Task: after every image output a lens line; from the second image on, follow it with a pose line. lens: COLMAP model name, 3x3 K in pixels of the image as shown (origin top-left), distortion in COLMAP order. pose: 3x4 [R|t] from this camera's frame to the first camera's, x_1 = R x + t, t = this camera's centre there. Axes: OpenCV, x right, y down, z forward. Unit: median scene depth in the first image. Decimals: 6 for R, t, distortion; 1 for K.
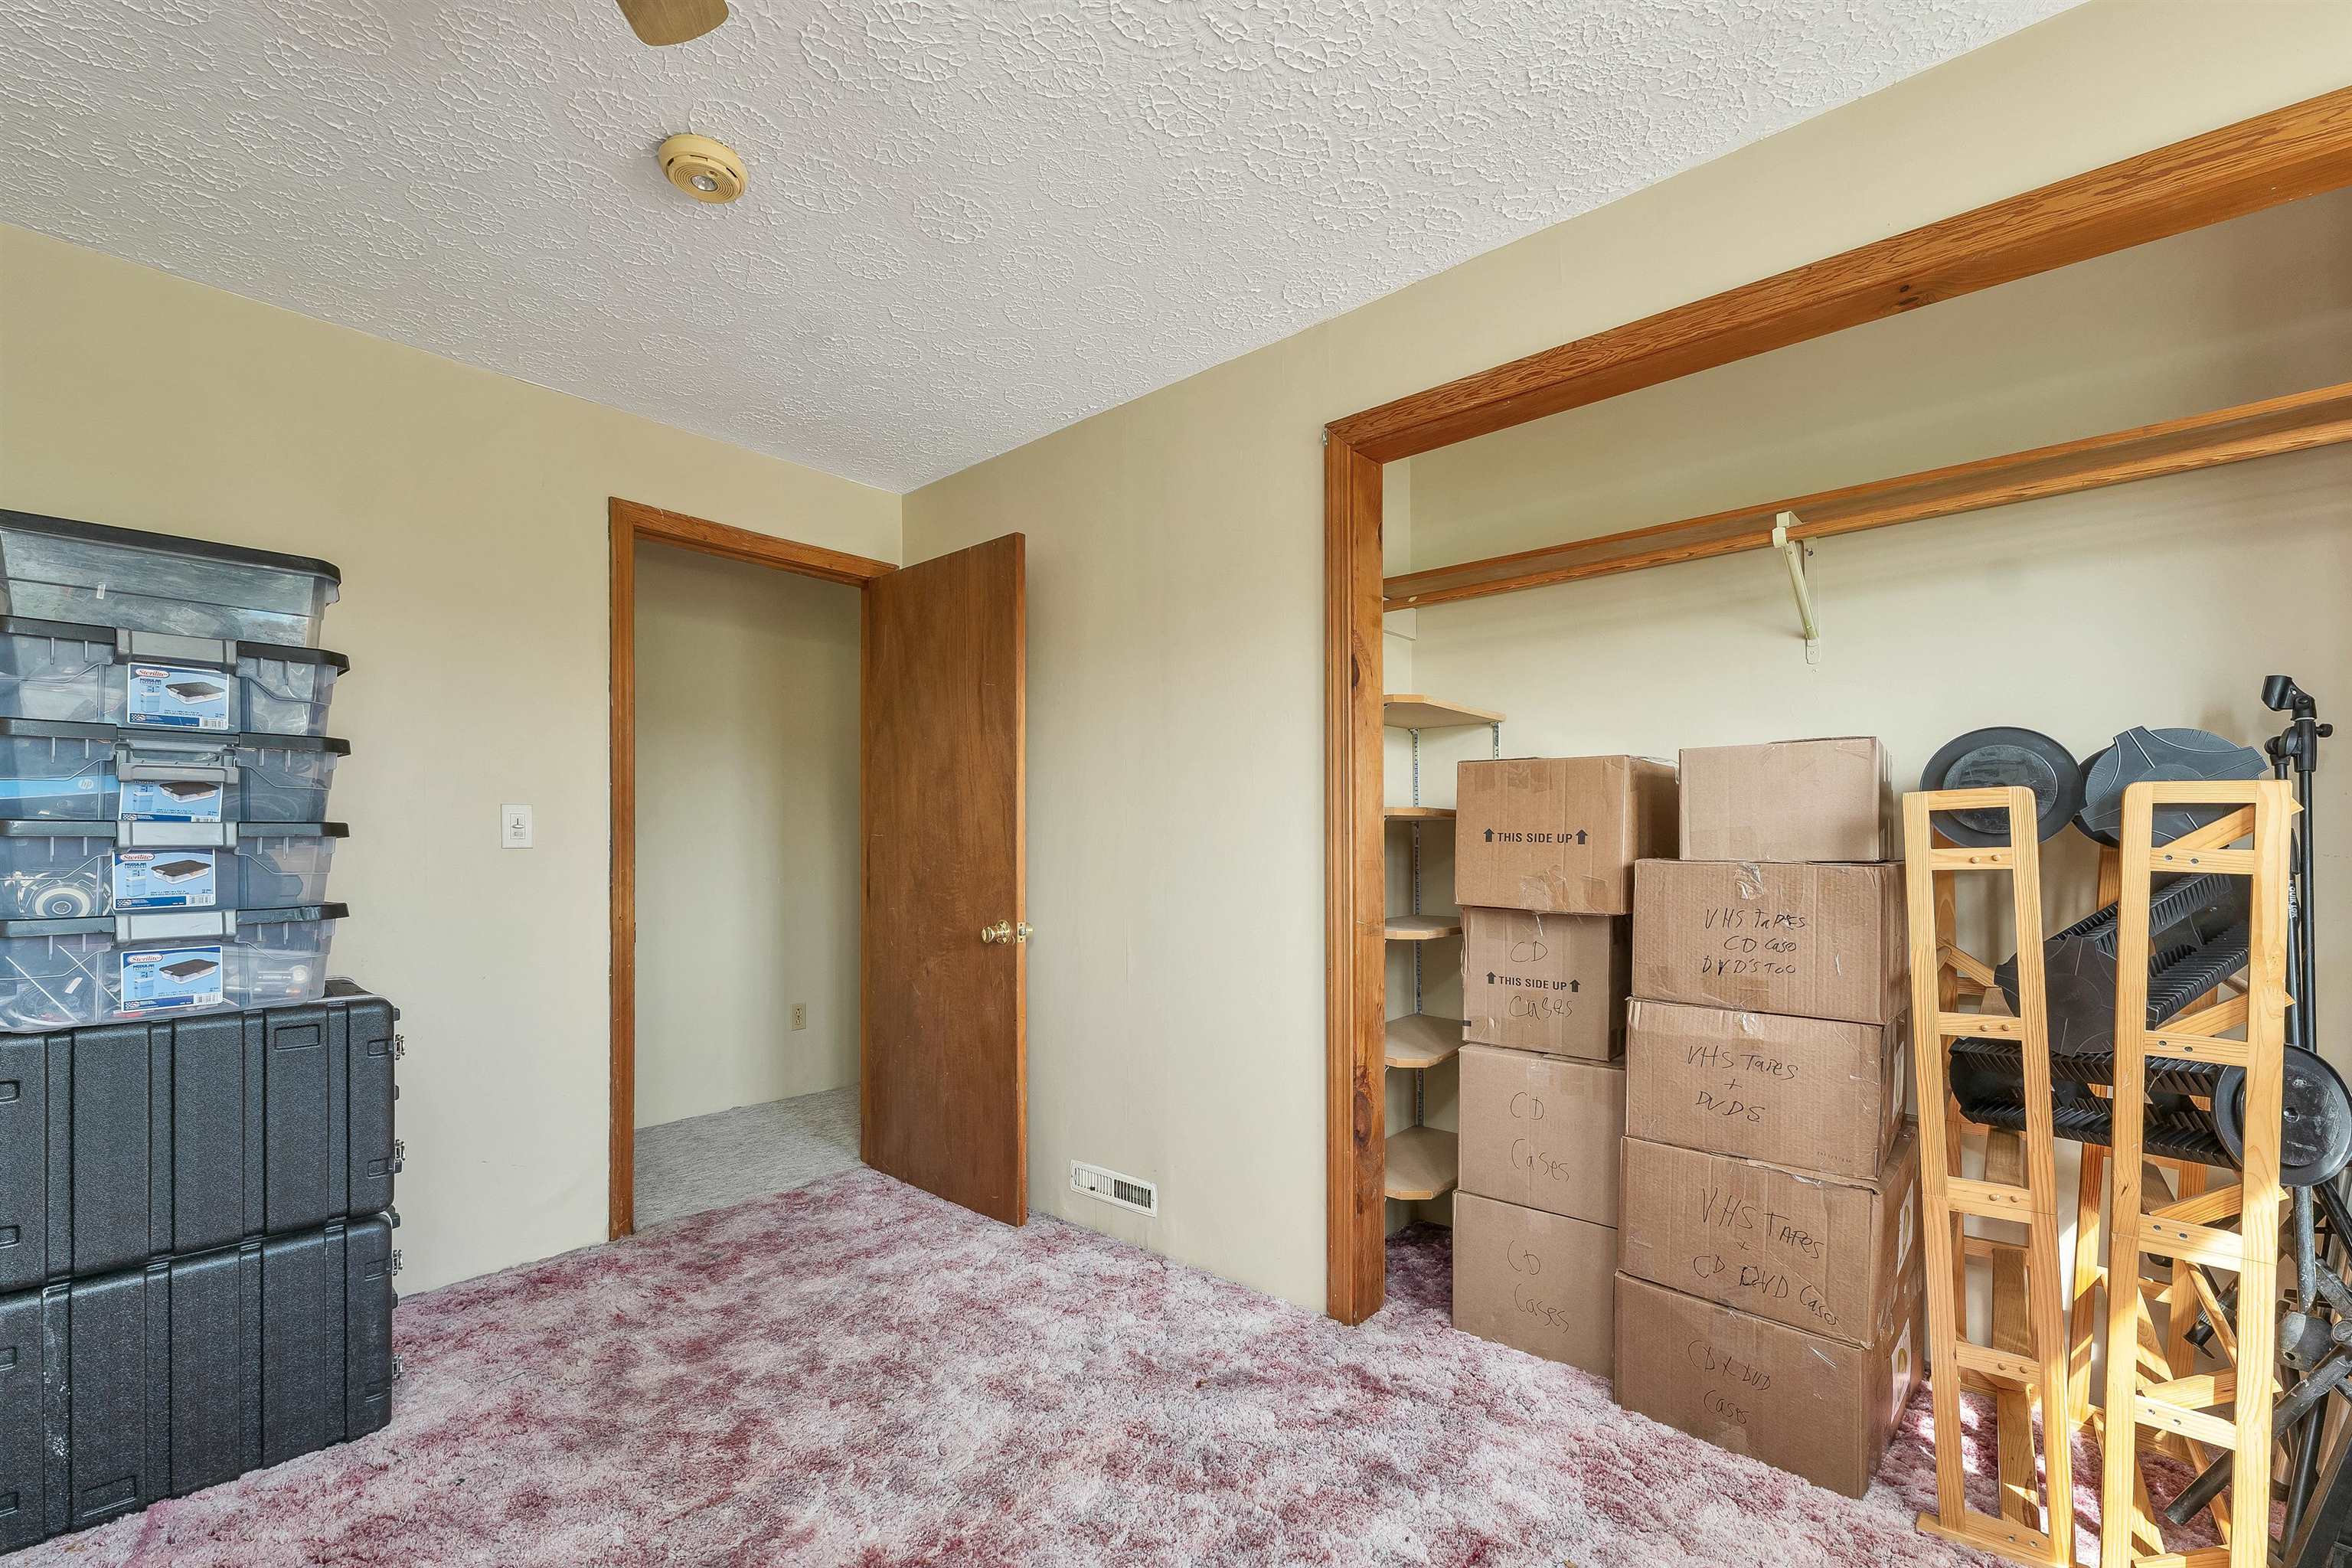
lens RADIAL K [[1001.1, 0, 1179.4], [0, 1001.1, 851.0], [0, 0, 1]] dist [0.000749, 0.000155]
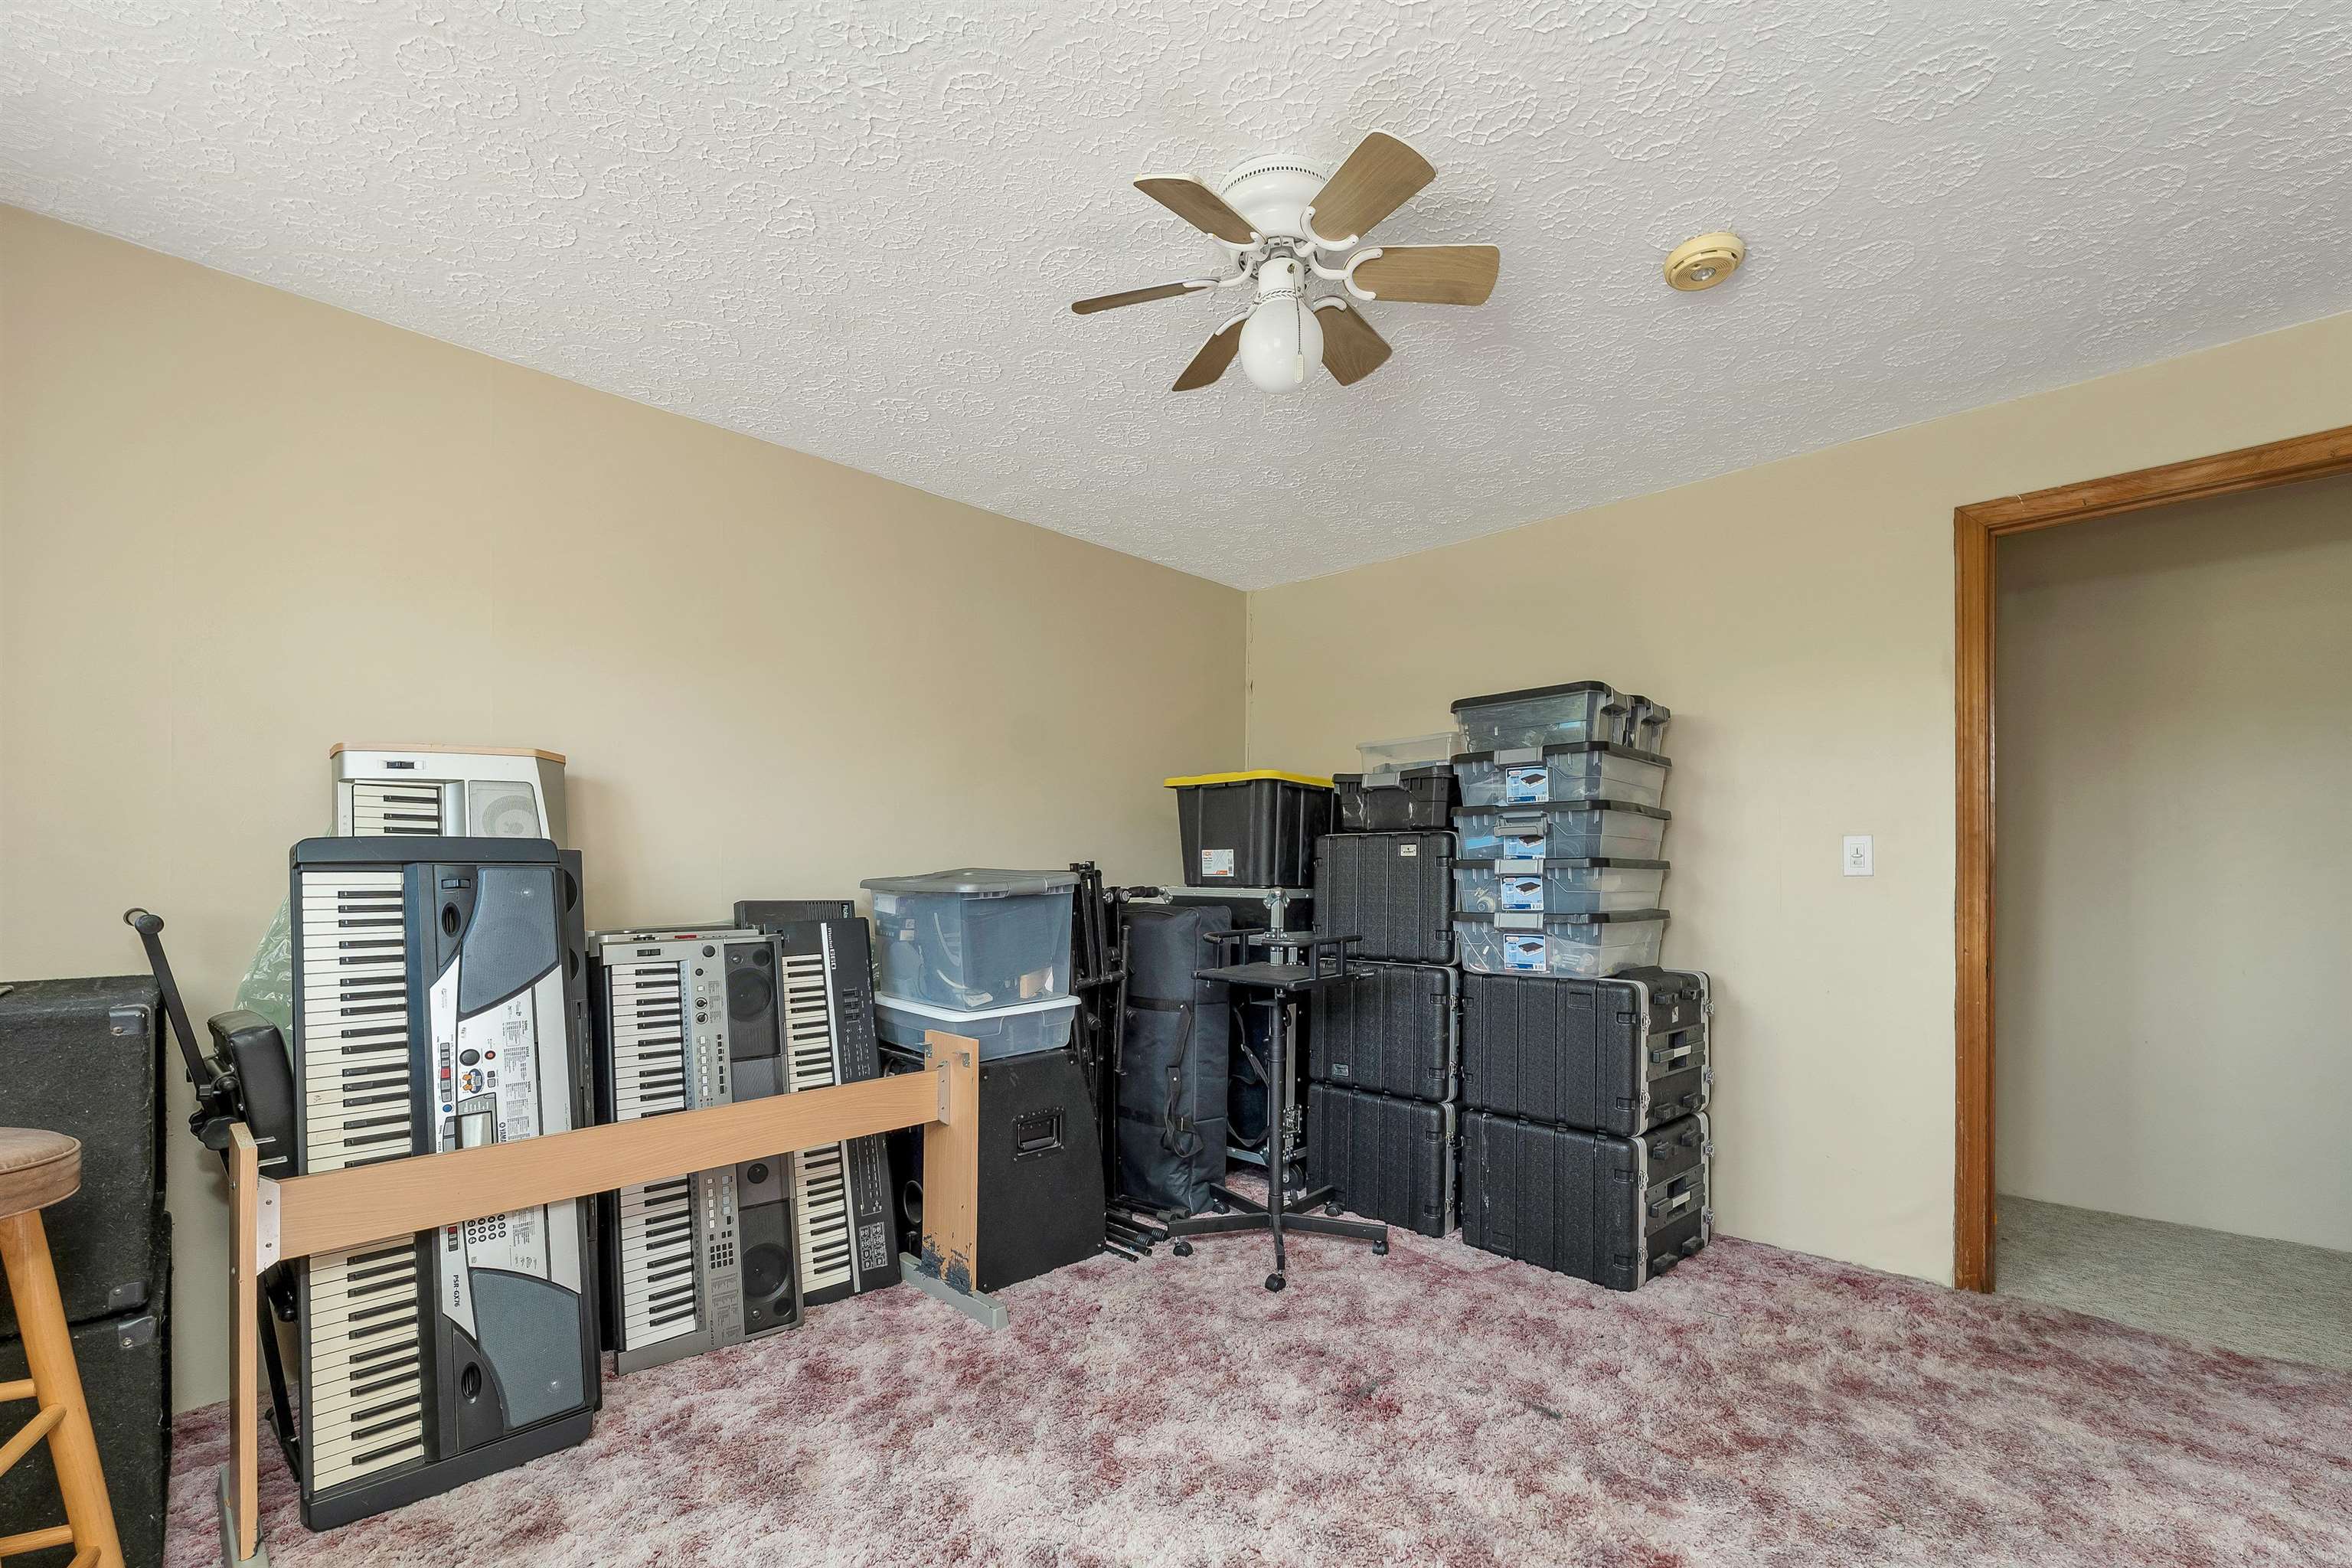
lens RADIAL K [[1023.4, 0, 1180.3], [0, 1023.4, 876.2], [0, 0, 1]] dist [0.000605, 0.000088]
pose [[-0.072878, 0.000259, -0.997341, 0.638013], [-0.004945, 0.999988, 0.000621, 0.000543], [0.997329, 0.004977, -0.072876, 0.464525]]
